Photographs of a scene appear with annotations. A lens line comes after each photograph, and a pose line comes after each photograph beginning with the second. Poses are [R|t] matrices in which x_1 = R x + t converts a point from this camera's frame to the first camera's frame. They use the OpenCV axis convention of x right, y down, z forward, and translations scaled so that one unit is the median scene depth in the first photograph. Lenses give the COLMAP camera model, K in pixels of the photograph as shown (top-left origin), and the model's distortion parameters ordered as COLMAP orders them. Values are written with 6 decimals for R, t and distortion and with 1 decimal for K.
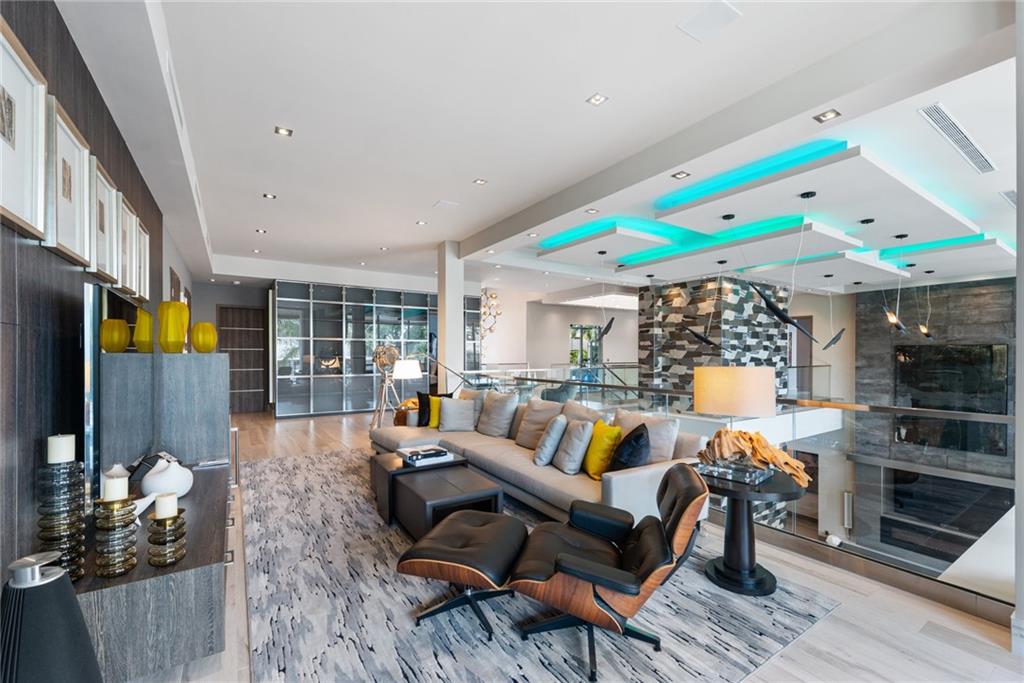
lens RADIAL K [[429.3, 0, 512.5], [0, 429.3, 355.0], [0, 0, 1]] dist [0.000444, 0.000035]
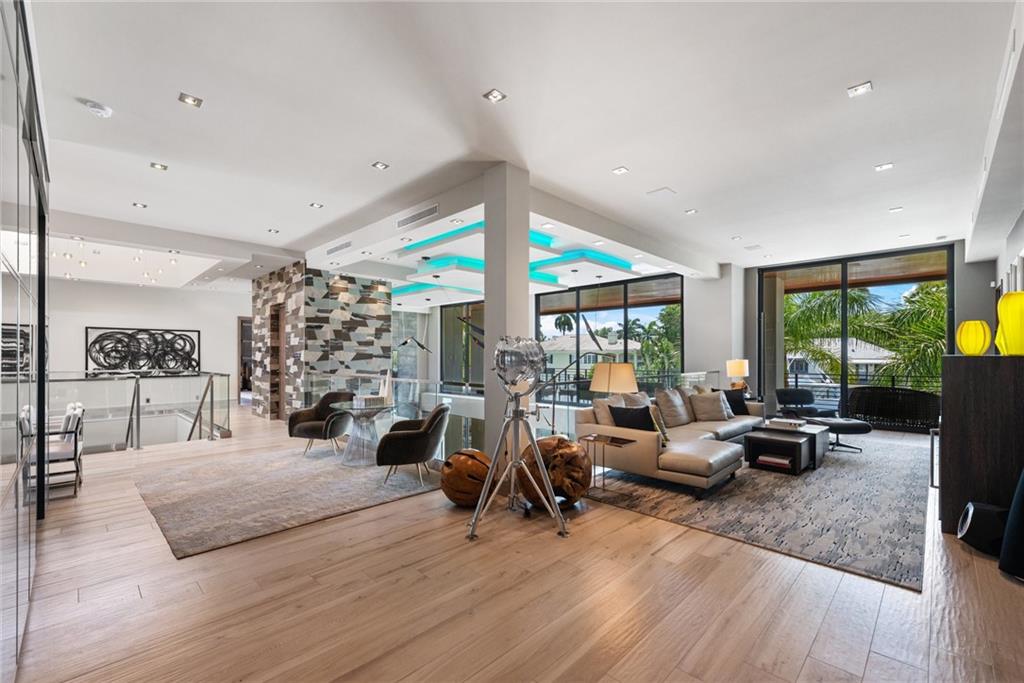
lens RADIAL K [[429.3, 0, 512.5], [0, 429.3, 355.0], [0, 0, 1]] dist [0.000444, 0.000035]
pose [[-0.209914, 0.000588, 0.977720, -0.573394], [0.002412, 0.999997, -0.000084, -0.003714], [-0.977717, 0.002341, -0.209915, 0.878152]]
